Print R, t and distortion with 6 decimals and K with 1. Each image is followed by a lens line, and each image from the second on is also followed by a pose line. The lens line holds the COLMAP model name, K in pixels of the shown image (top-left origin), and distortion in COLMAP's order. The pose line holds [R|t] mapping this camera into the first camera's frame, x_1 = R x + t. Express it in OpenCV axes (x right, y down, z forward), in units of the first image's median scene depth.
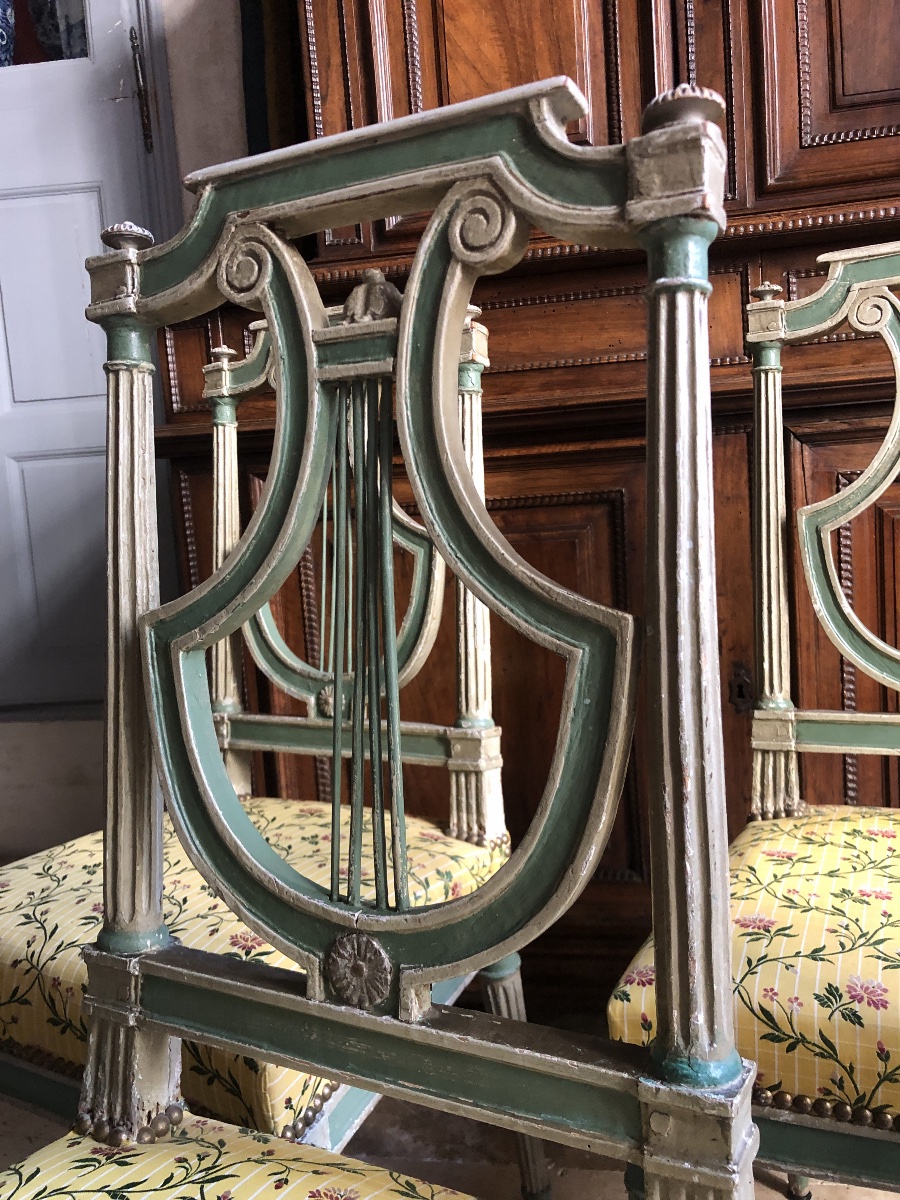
lens RADIAL K [[964.8, 0, 431.8], [0, 964.8, 599.3], [0, 0, 1]] dist [0.046554, -0.081142]
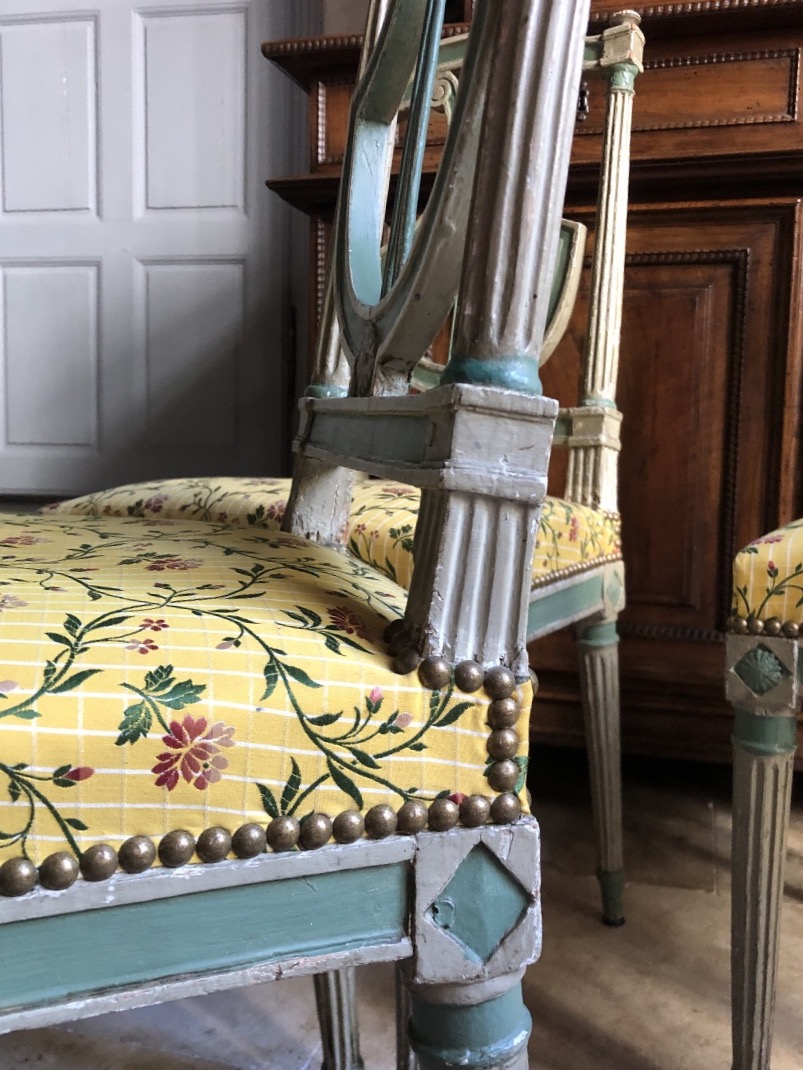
lens RADIAL K [[971.5, 0, 401.5], [0, 971.5, 535.0], [0, 0, 1]] dist [0.053384, -0.088926]
pose [[0.991969, 0.094605, -0.083954, -0.057003], [-0.096511, 0.995152, -0.018935, 0.272362], [0.081755, 0.026885, 0.996290, -0.062000]]
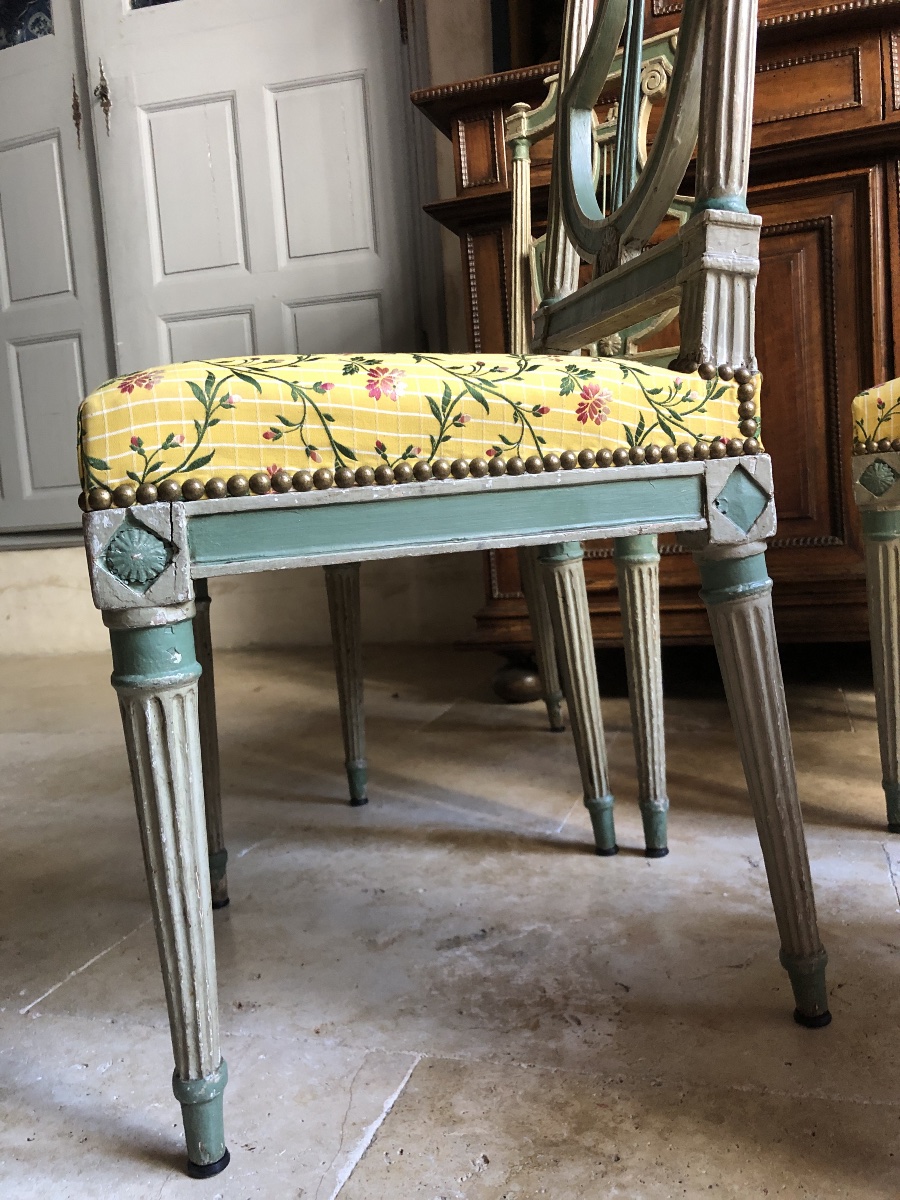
lens RADIAL K [[974.8, 0, 450.0], [0, 974.8, 600.0], [0, 0, 1]] dist [0.007040, -0.000528]
pose [[0.992570, 0.007027, -0.121468, -0.148828], [-0.009404, 0.999775, -0.019007, 0.458640], [0.121307, 0.020008, 0.992413, -0.333676]]
